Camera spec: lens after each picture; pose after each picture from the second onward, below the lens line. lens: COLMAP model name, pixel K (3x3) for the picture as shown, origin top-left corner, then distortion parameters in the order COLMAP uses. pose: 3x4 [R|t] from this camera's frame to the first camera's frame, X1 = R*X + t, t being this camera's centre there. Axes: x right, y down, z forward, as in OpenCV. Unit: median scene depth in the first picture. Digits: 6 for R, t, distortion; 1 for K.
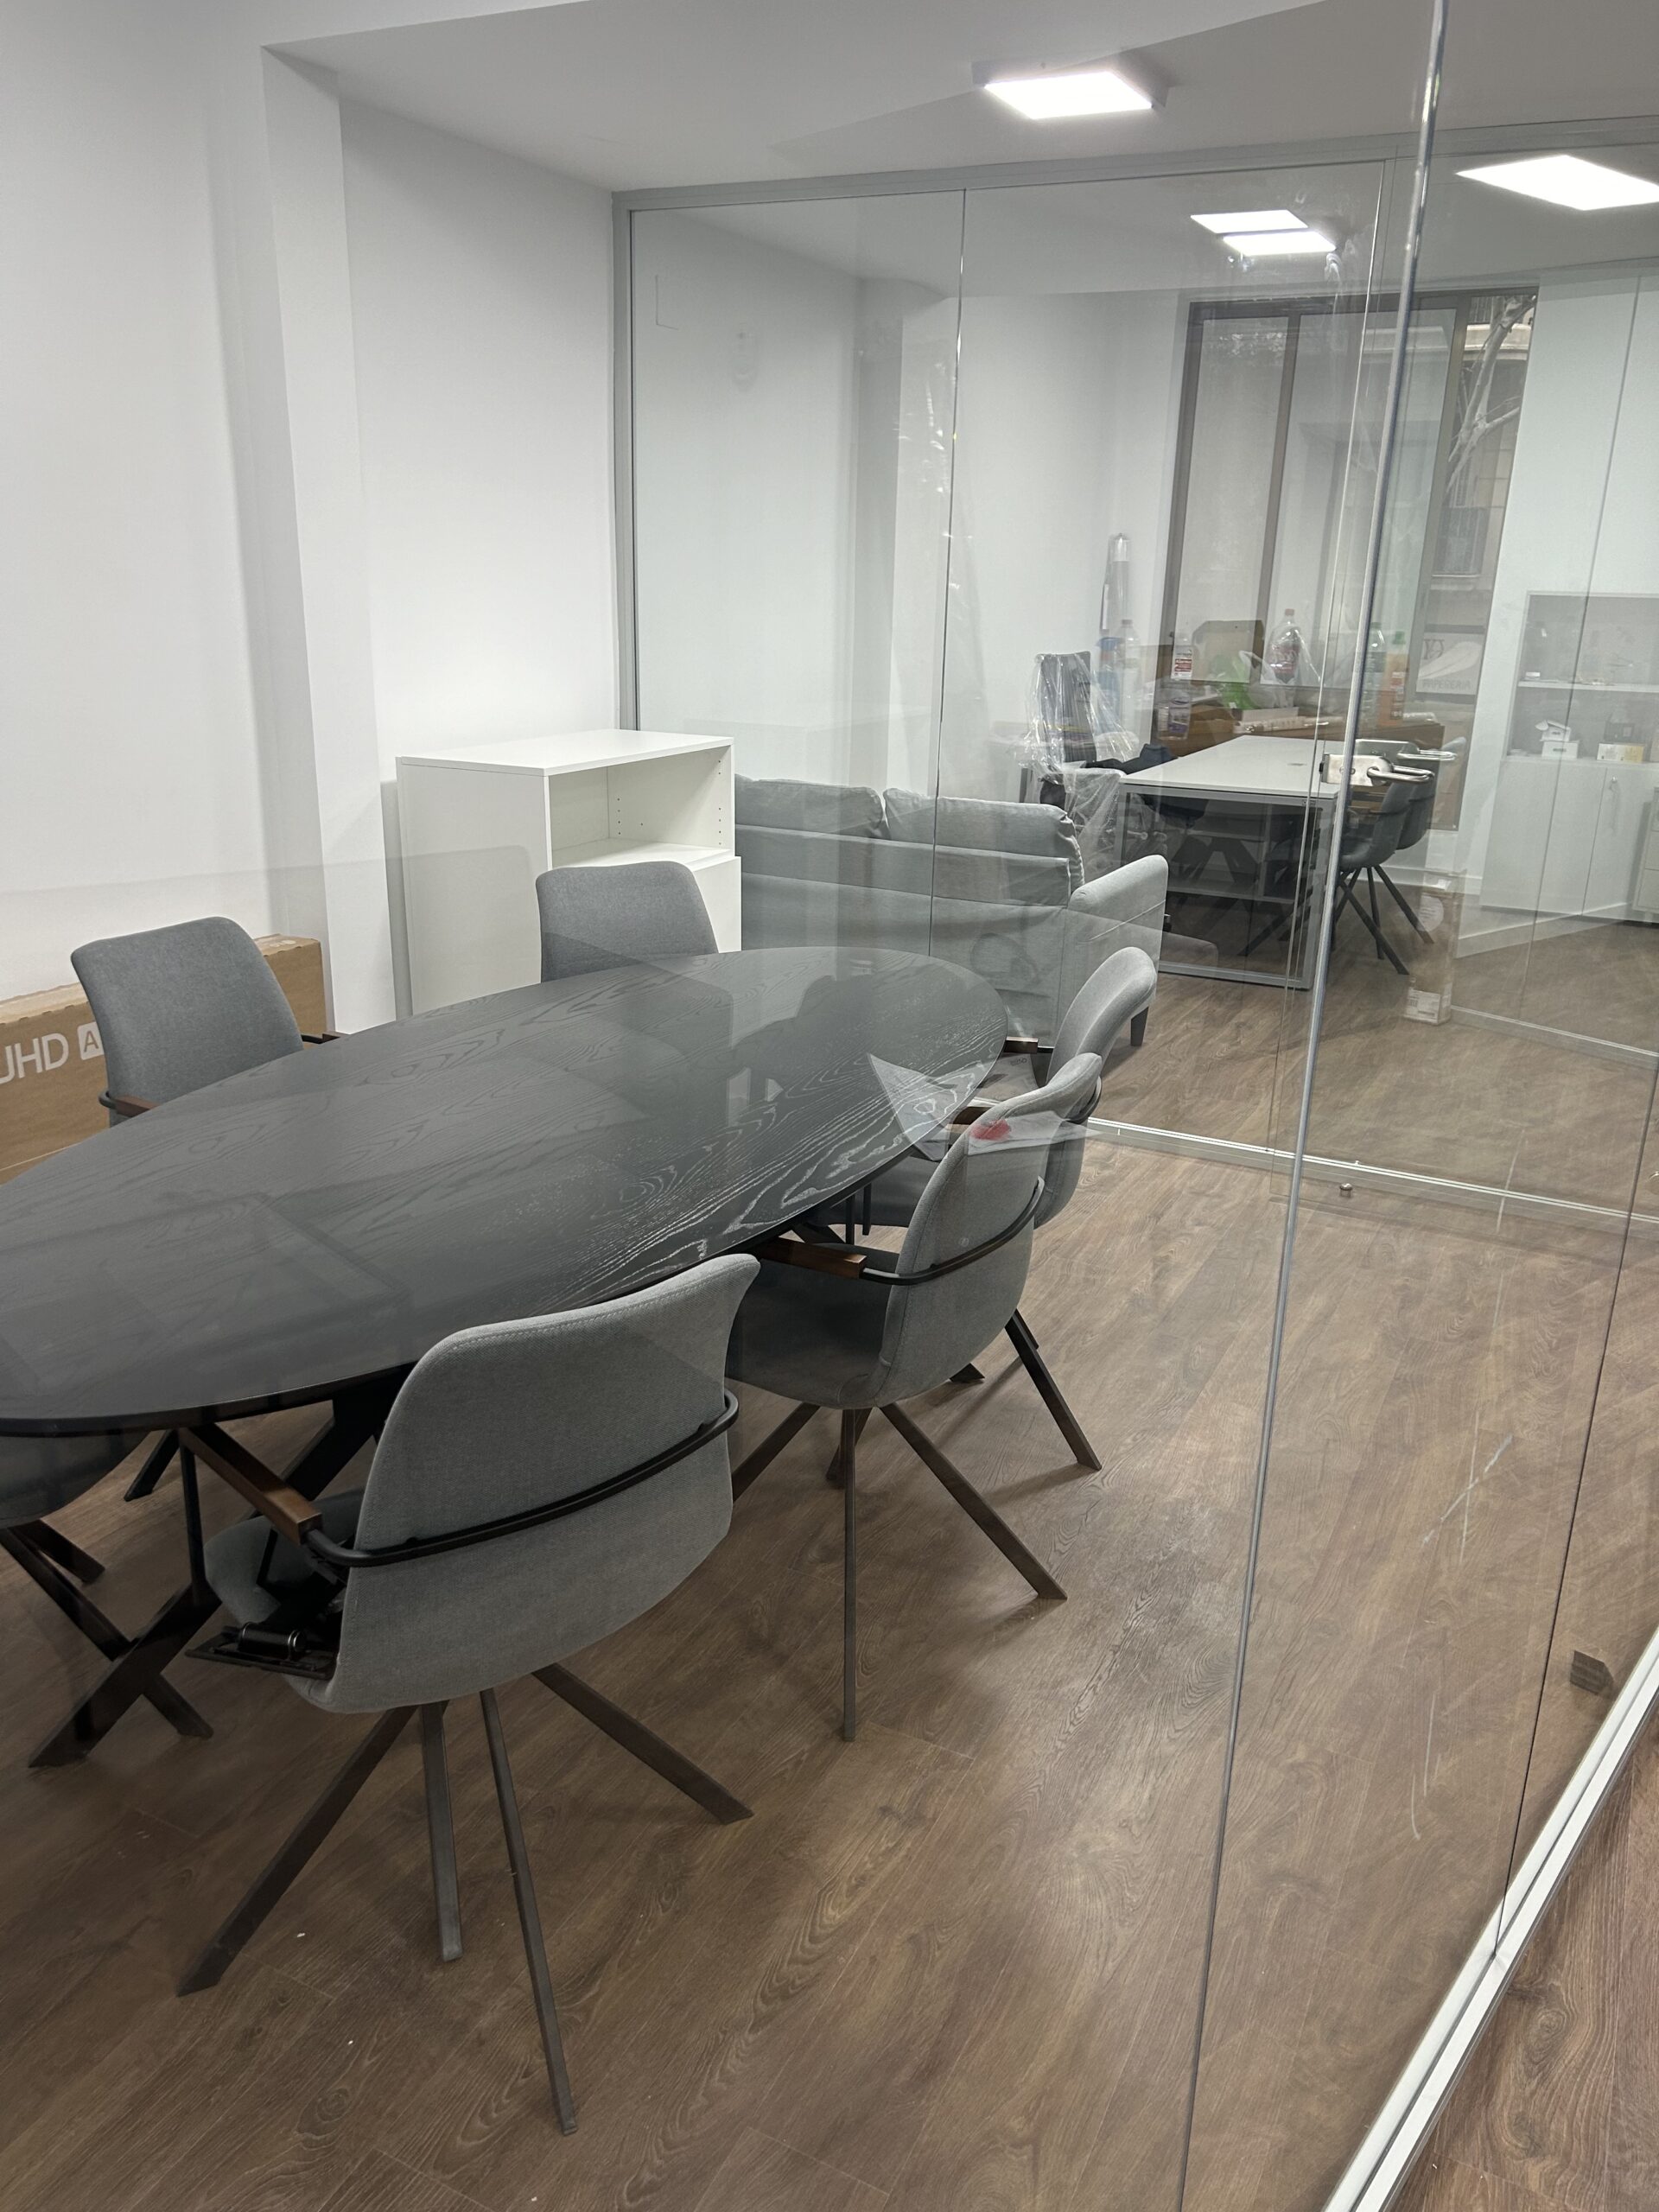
lens RADIAL K [[1636.3, 0, 828.9], [0, 1636.3, 1089.7], [0, 0, 1]] dist [0.037348, -0.051693]
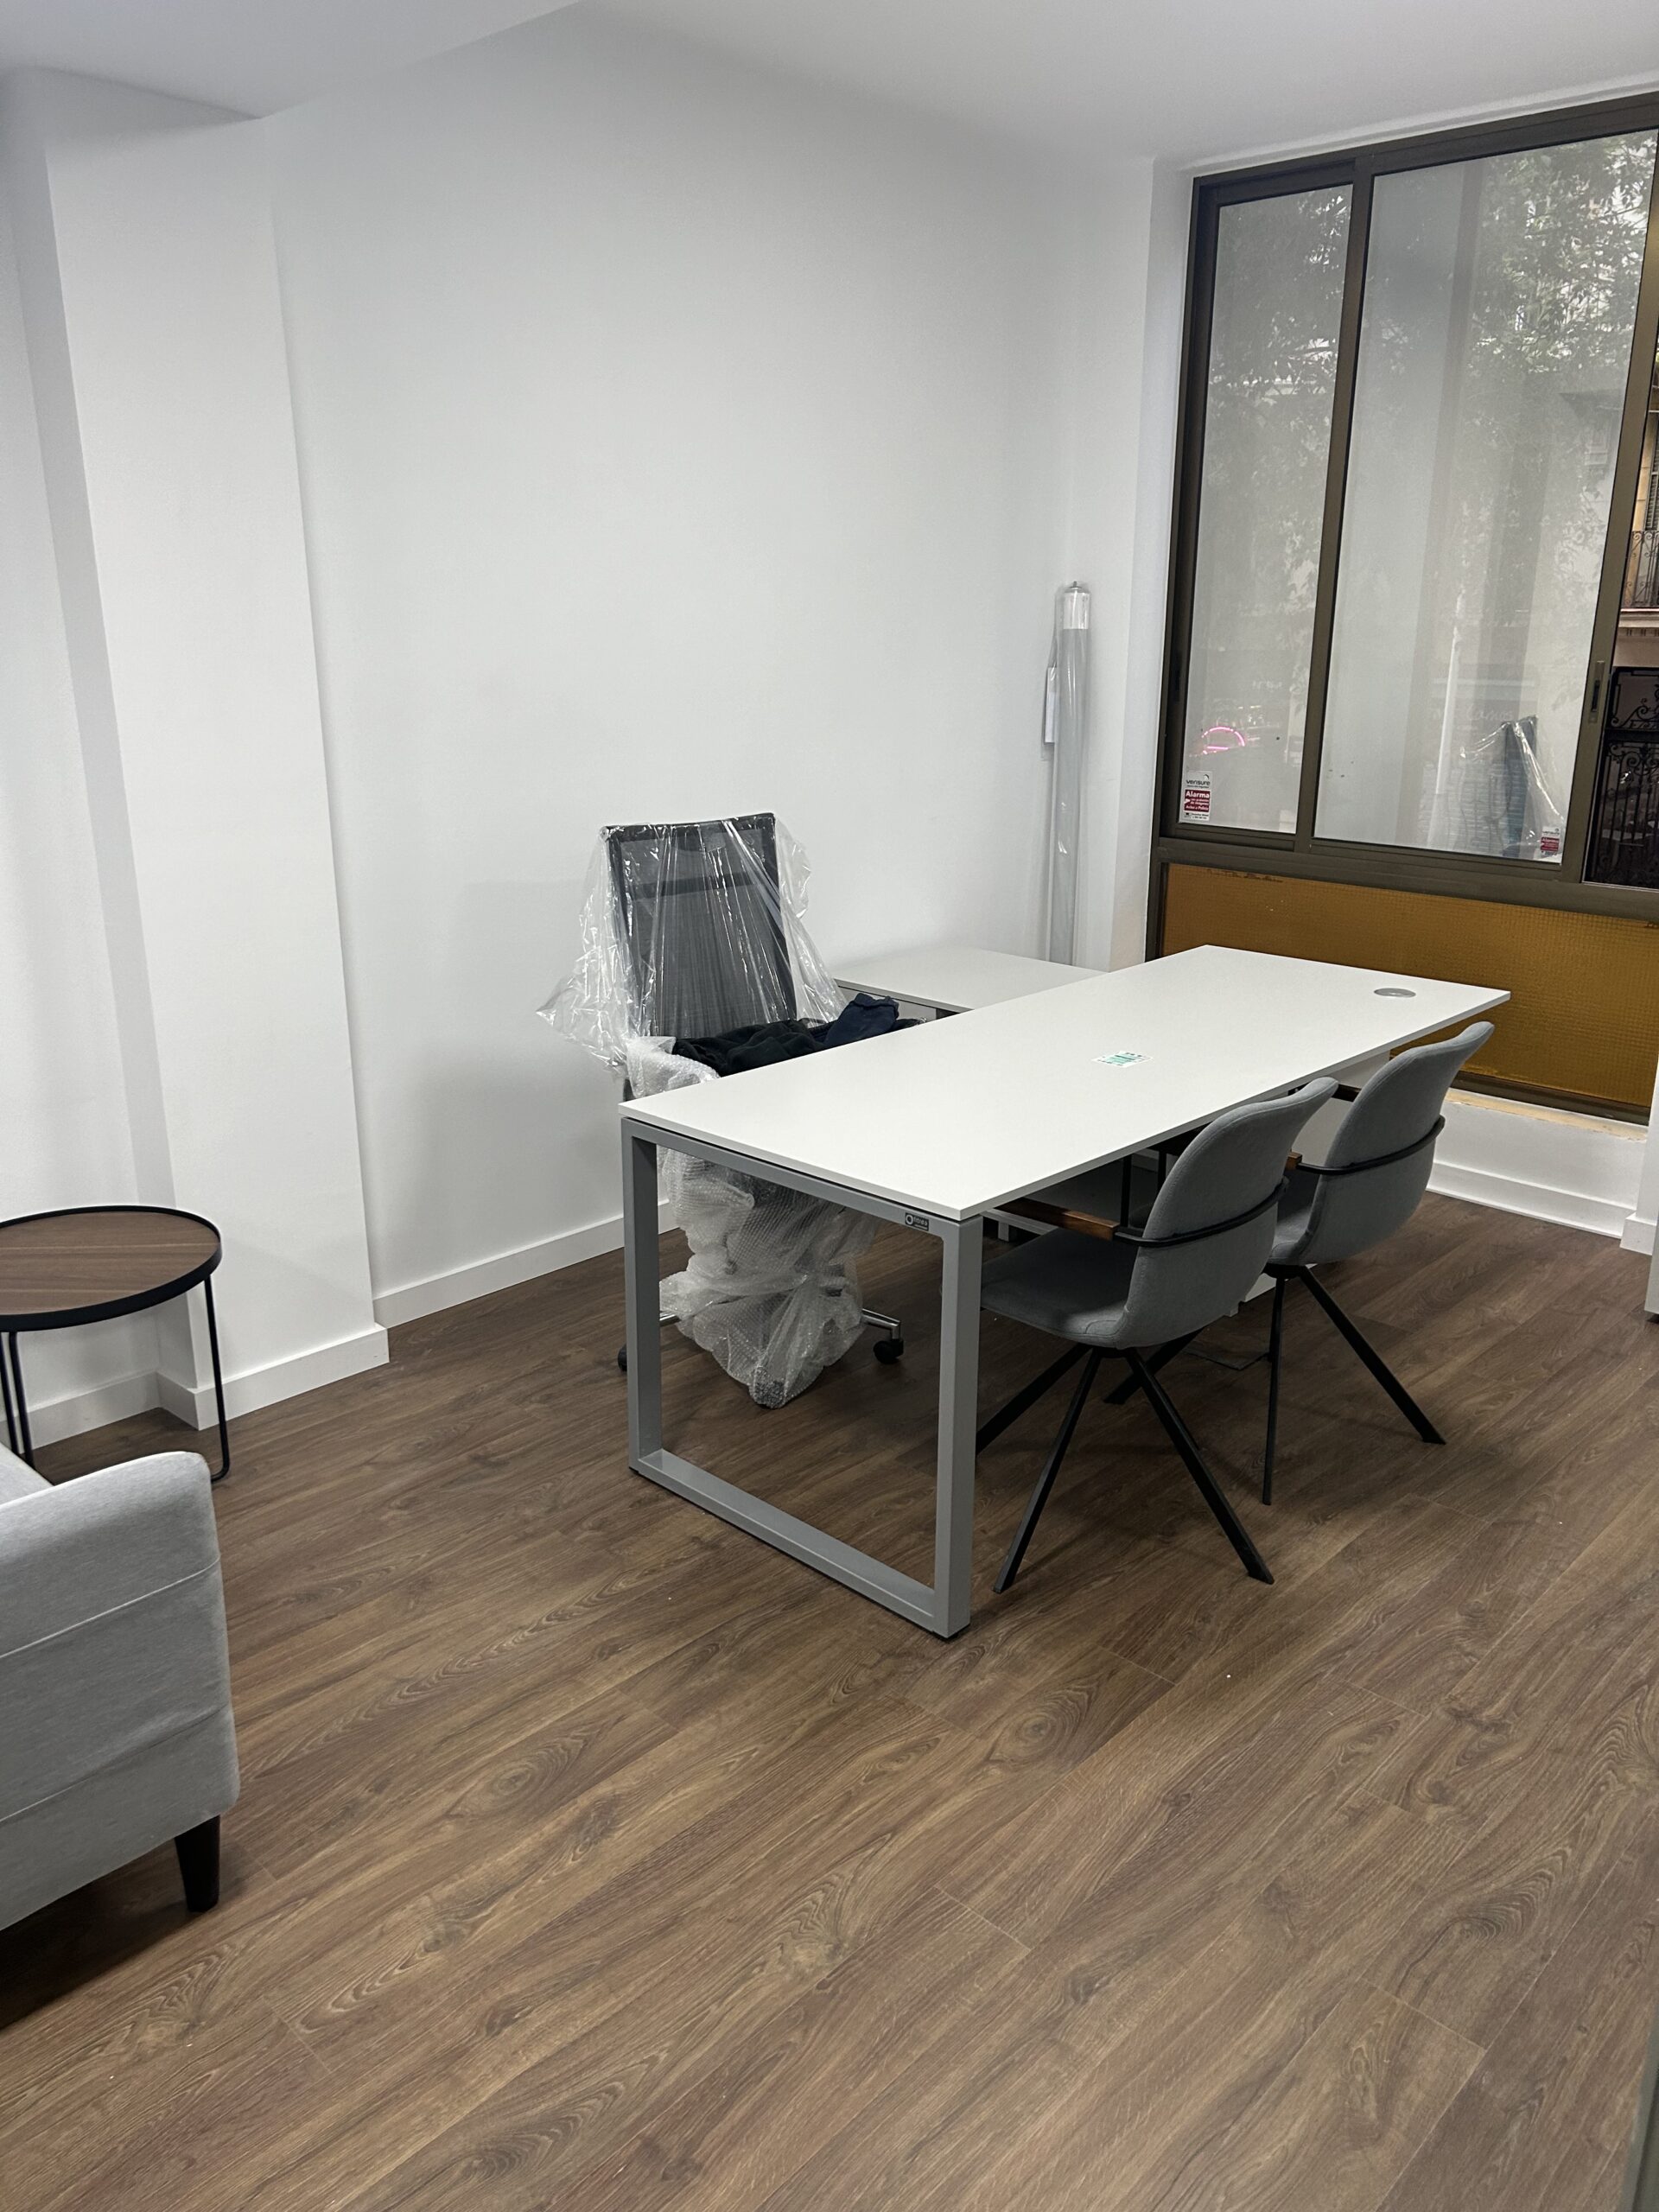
lens RADIAL K [[1636.3, 0, 831.3], [0, 1636.3, 1105.1], [0, 0, 1]] dist [0.037348, -0.051693]
pose [[0.960088, 0.060271, -0.273128, 0.279936], [-0.066849, 0.997653, -0.014832, -0.143808], [0.271593, 0.032499, 0.961863, 0.437505]]
